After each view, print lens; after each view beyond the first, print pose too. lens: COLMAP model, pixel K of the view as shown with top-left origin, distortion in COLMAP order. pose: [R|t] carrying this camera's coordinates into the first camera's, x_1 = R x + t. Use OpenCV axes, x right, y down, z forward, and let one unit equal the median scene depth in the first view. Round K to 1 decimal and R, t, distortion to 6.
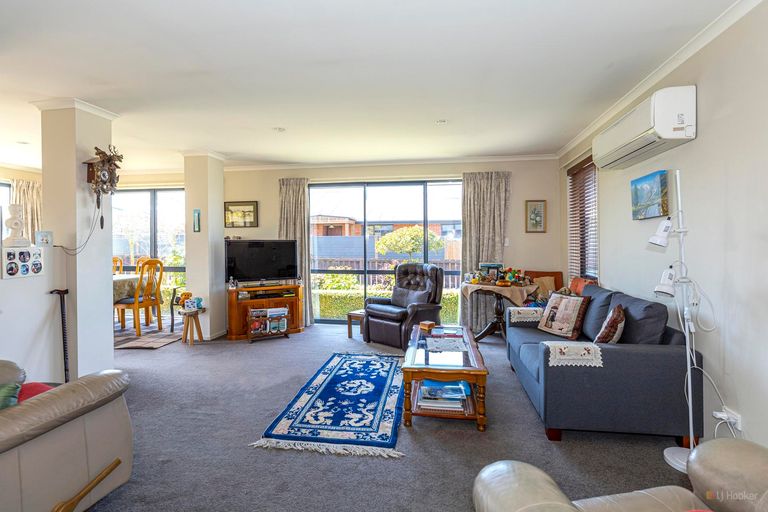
lens RADIAL K [[377.1, 0, 385.2], [0, 377.1, 250.9], [0, 0, 1]] dist [-0.000808, 0.001139]
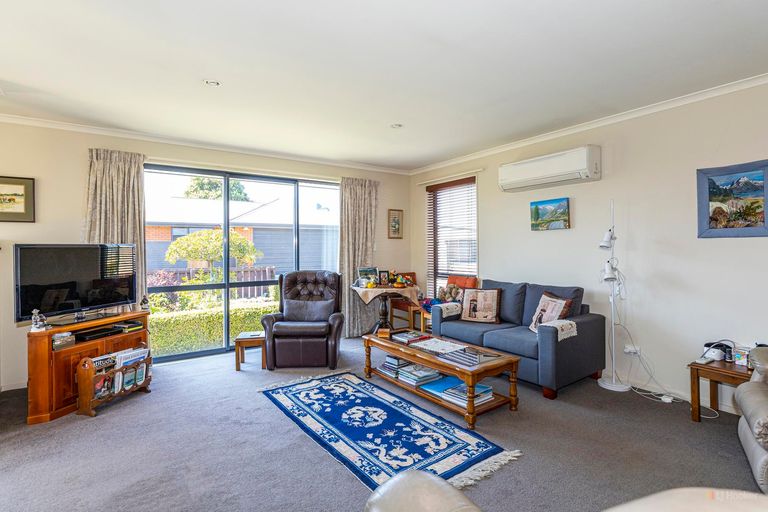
lens RADIAL K [[377.1, 0, 386.6], [0, 377.1, 254.3], [0, 0, 1]] dist [-0.000808, 0.001139]
pose [[0.712760, -0.015166, 0.701244, -0.490949], [0.021024, 0.999779, 0.000253, -0.003592], [-0.701093, 0.014562, 0.712921, 0.269274]]
